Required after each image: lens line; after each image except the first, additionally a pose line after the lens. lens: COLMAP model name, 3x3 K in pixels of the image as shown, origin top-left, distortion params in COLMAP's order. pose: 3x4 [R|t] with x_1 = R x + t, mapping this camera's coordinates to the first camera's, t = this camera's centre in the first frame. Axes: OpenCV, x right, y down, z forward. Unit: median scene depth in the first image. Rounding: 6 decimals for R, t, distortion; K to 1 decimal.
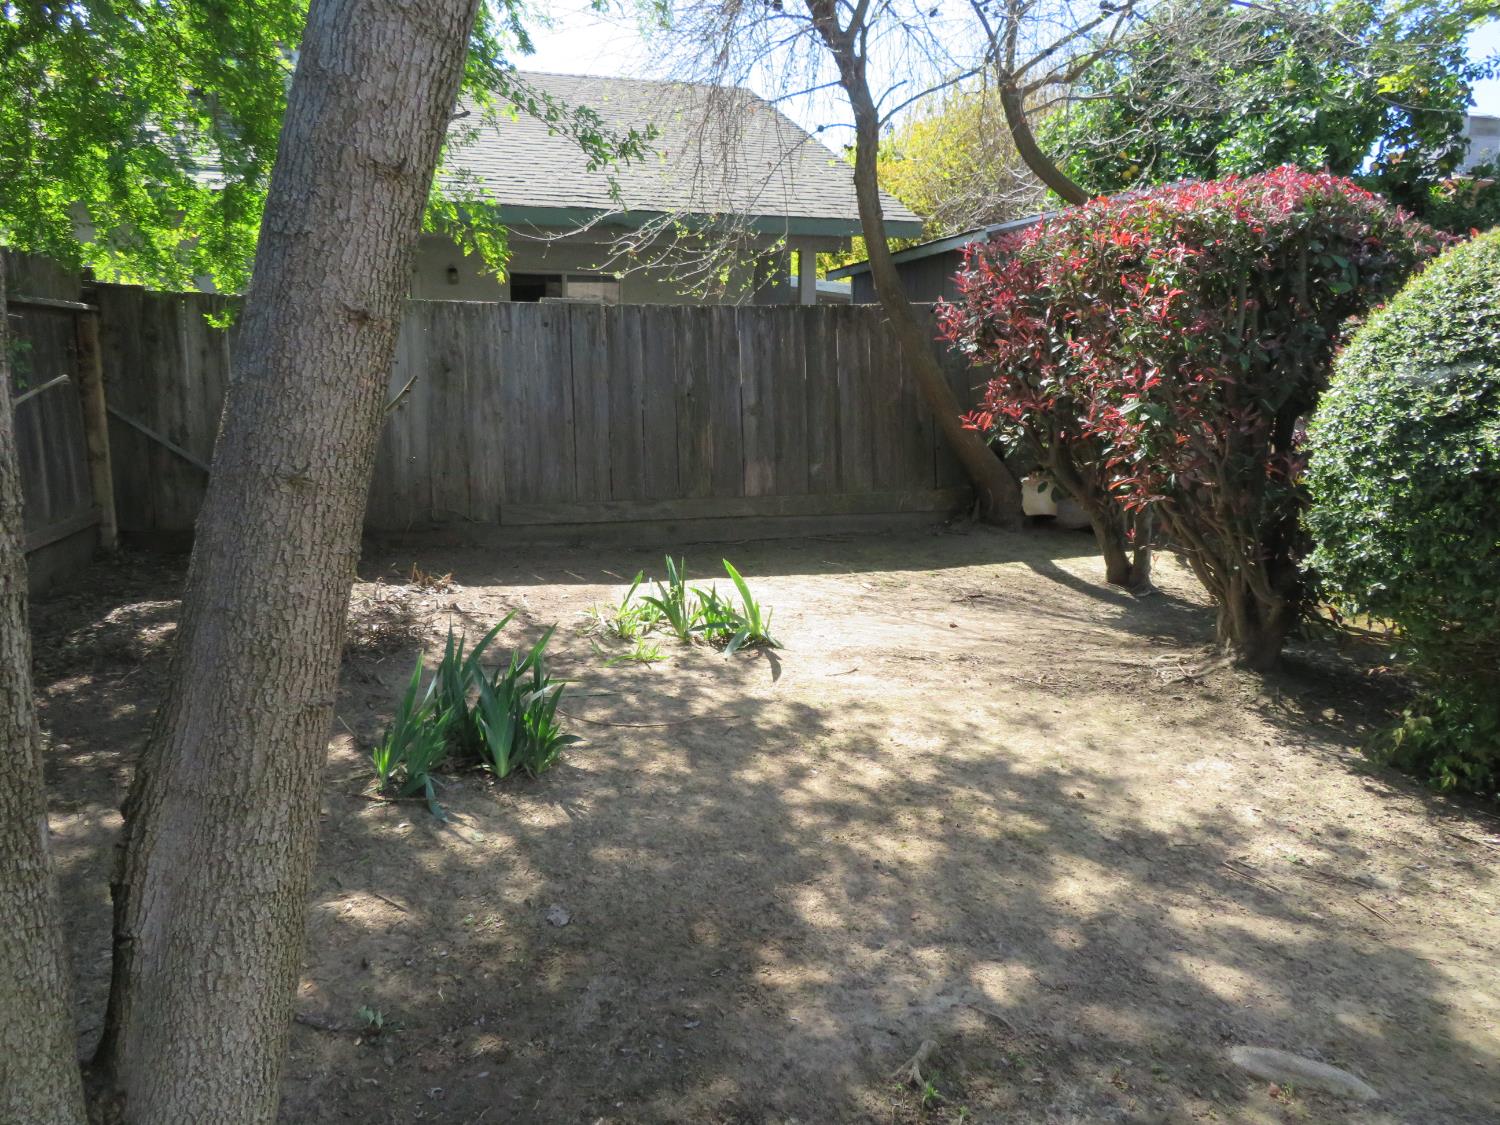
lens RADIAL K [[1094.1, 0, 752.5], [0, 1094.1, 566.2], [0, 0, 1]] dist [-0.002330, -0.003278]
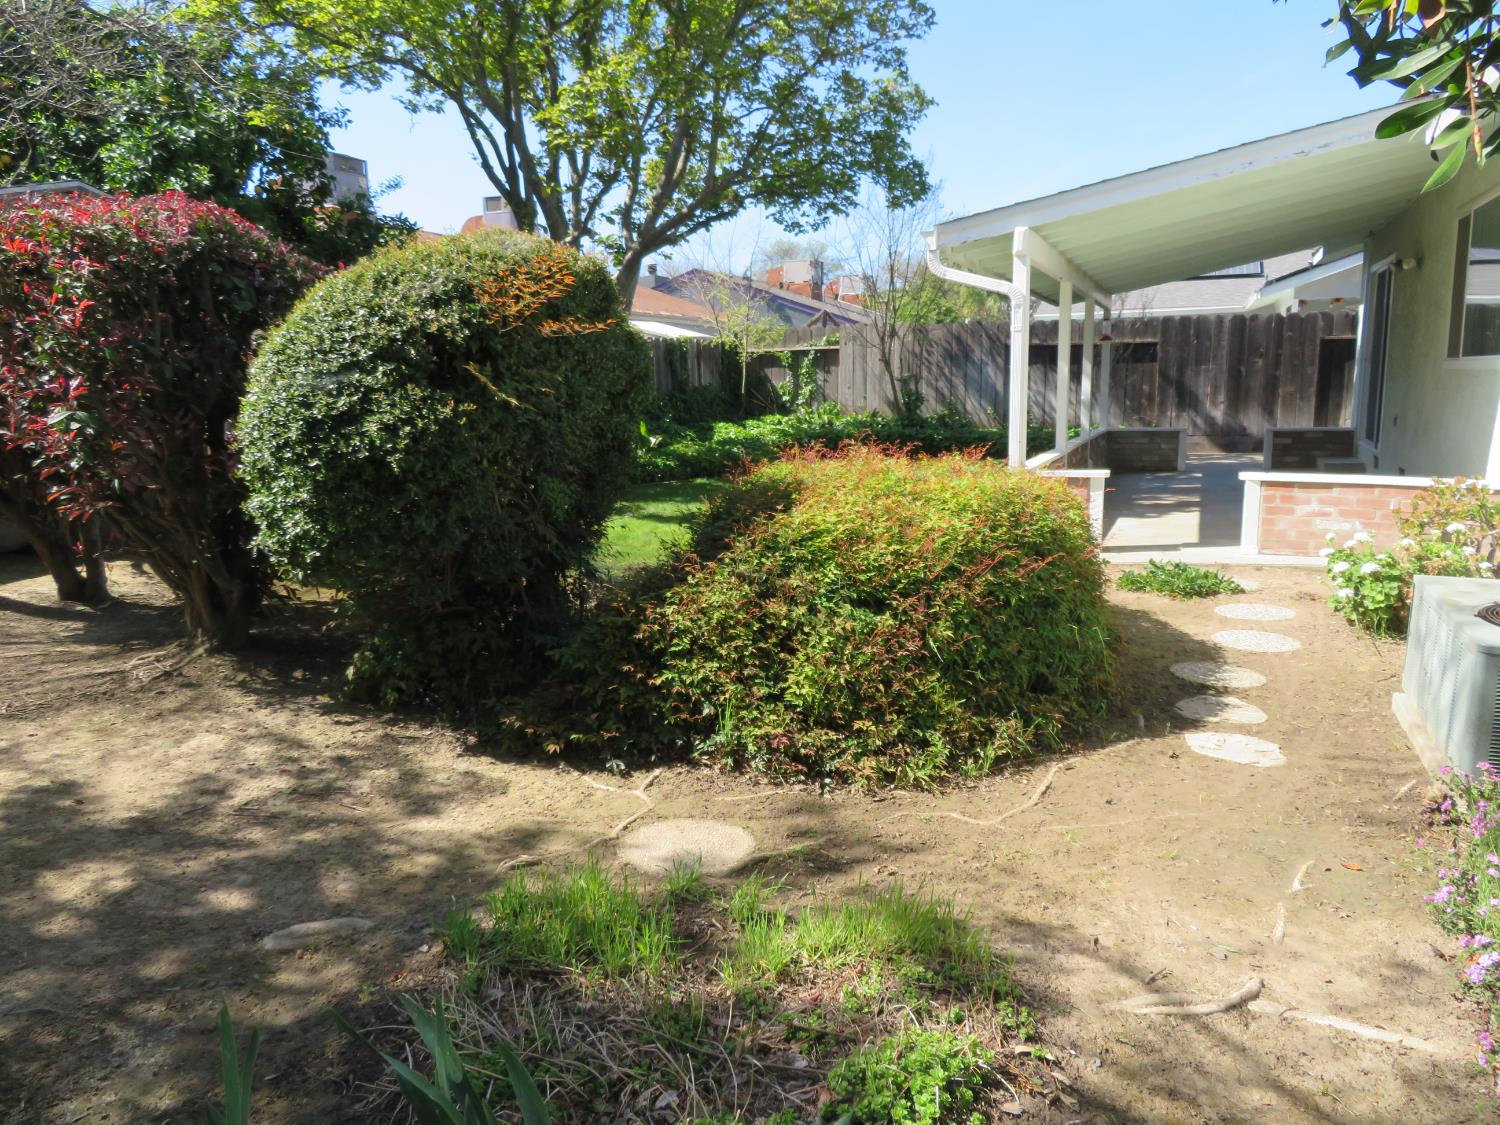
lens RADIAL K [[1069.9, 0, 747.9], [0, 1069.9, 569.4], [0, 0, 1]] dist [-0.006576, -0.001767]
pose [[0.615371, -0.145009, 0.774785, -0.041832], [0.143351, 0.987129, 0.070895, 0.014028], [-0.775093, 0.067439, 0.628238, -0.091206]]
